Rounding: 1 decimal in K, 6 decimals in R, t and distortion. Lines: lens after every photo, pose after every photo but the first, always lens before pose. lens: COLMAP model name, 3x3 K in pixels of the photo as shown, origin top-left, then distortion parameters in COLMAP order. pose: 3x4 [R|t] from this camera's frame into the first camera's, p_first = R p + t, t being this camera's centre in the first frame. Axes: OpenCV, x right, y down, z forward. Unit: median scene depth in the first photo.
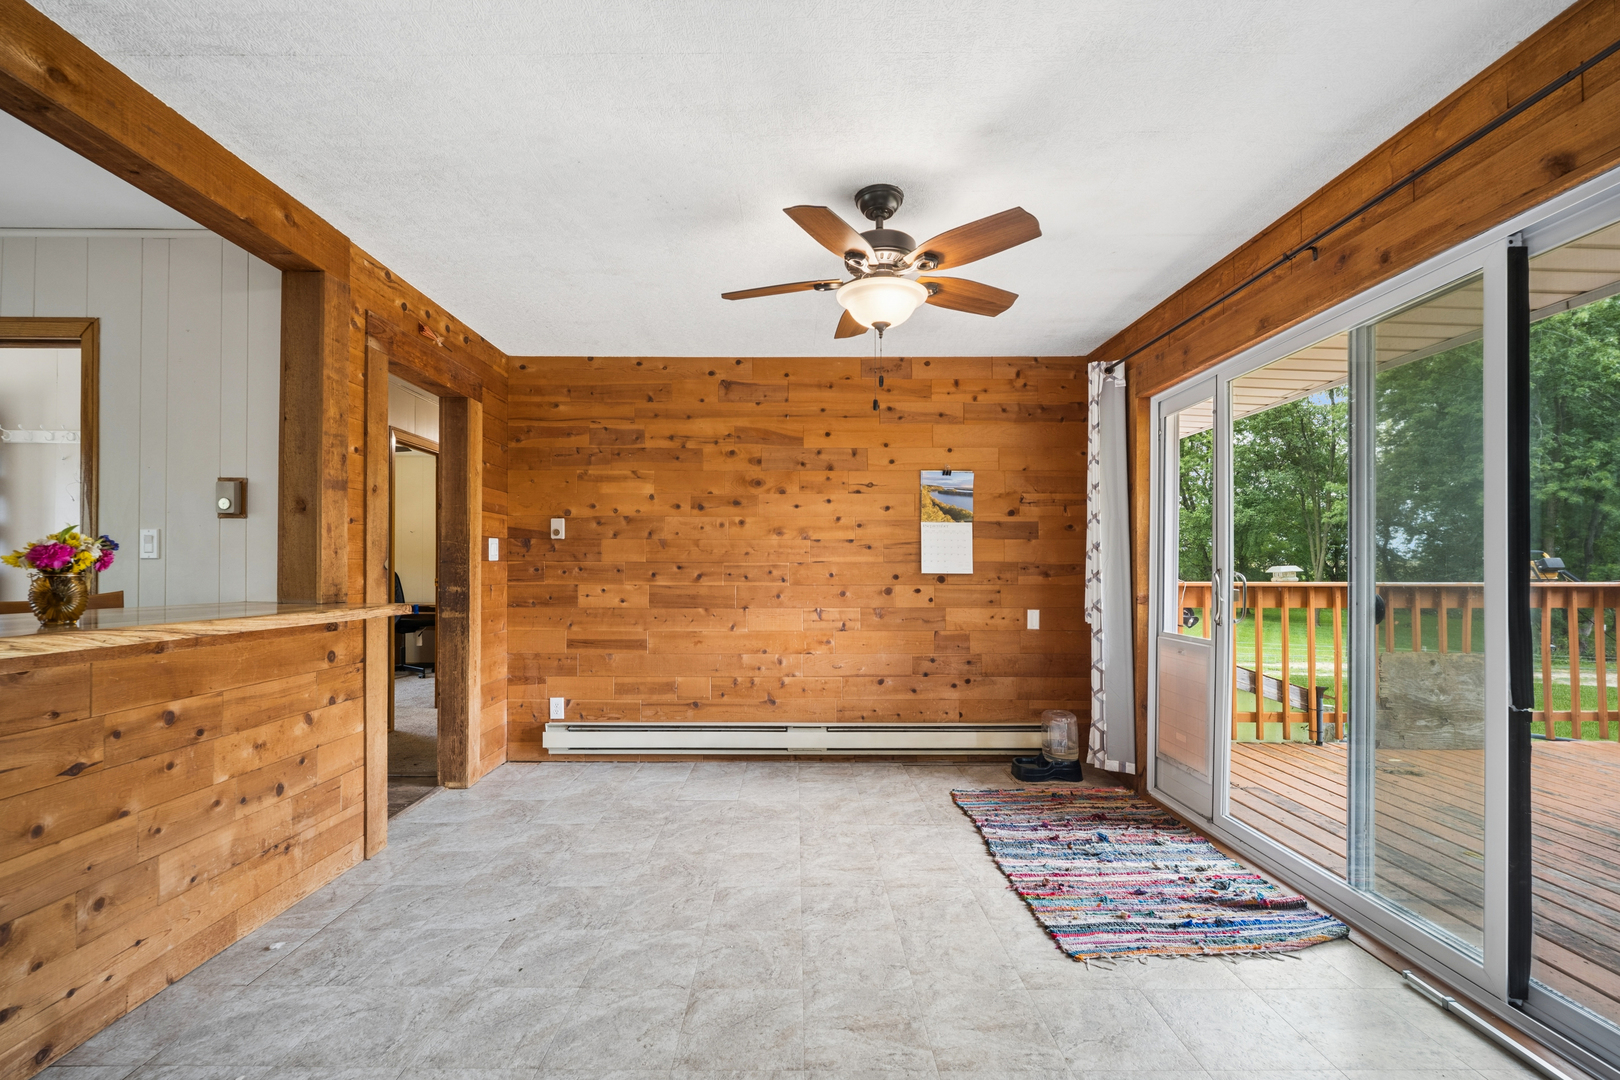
lens RADIAL K [[668.3, 0, 811.9], [0, 668.3, 567.6], [0, 0, 1]] dist [-0.004453, -0.000533]
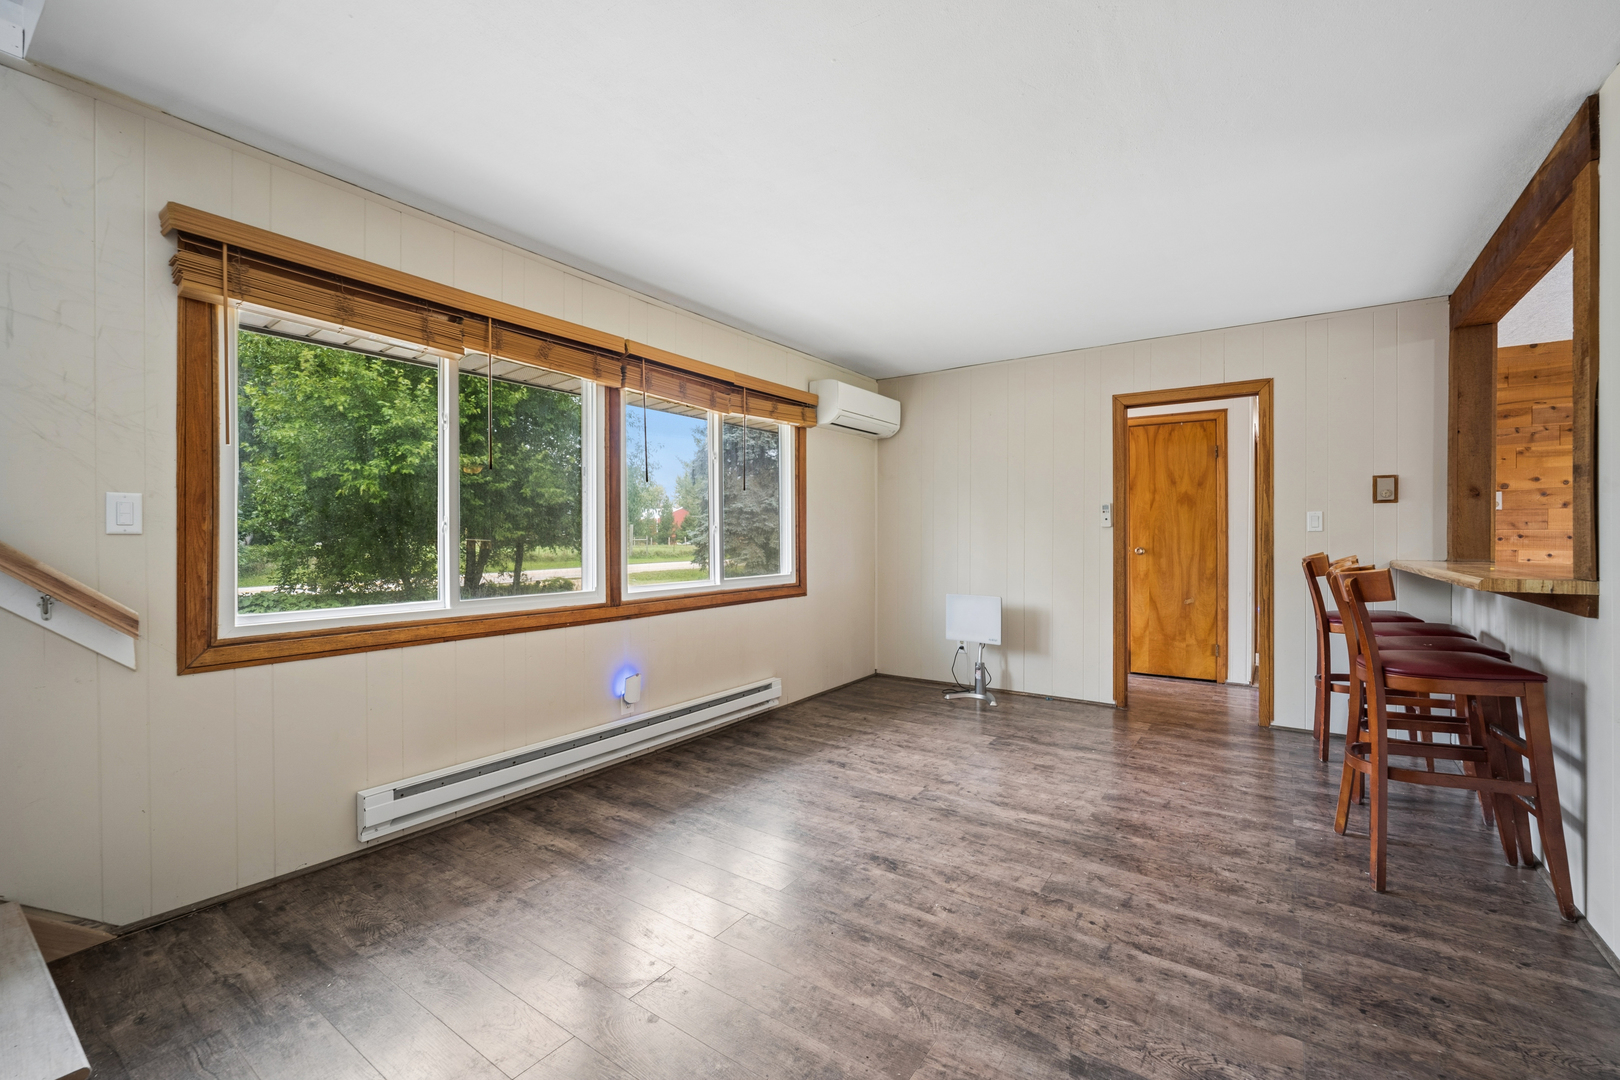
lens RADIAL K [[668.3, 0, 843.9], [0, 668.3, 540.6], [0, 0, 1]] dist [-0.004453, -0.000533]
pose [[0.822625, -0.001007, -0.568583, -0.646175], [0.006500, 0.999950, 0.007633, -0.006401], [0.568547, -0.009975, 0.822590, -0.559268]]
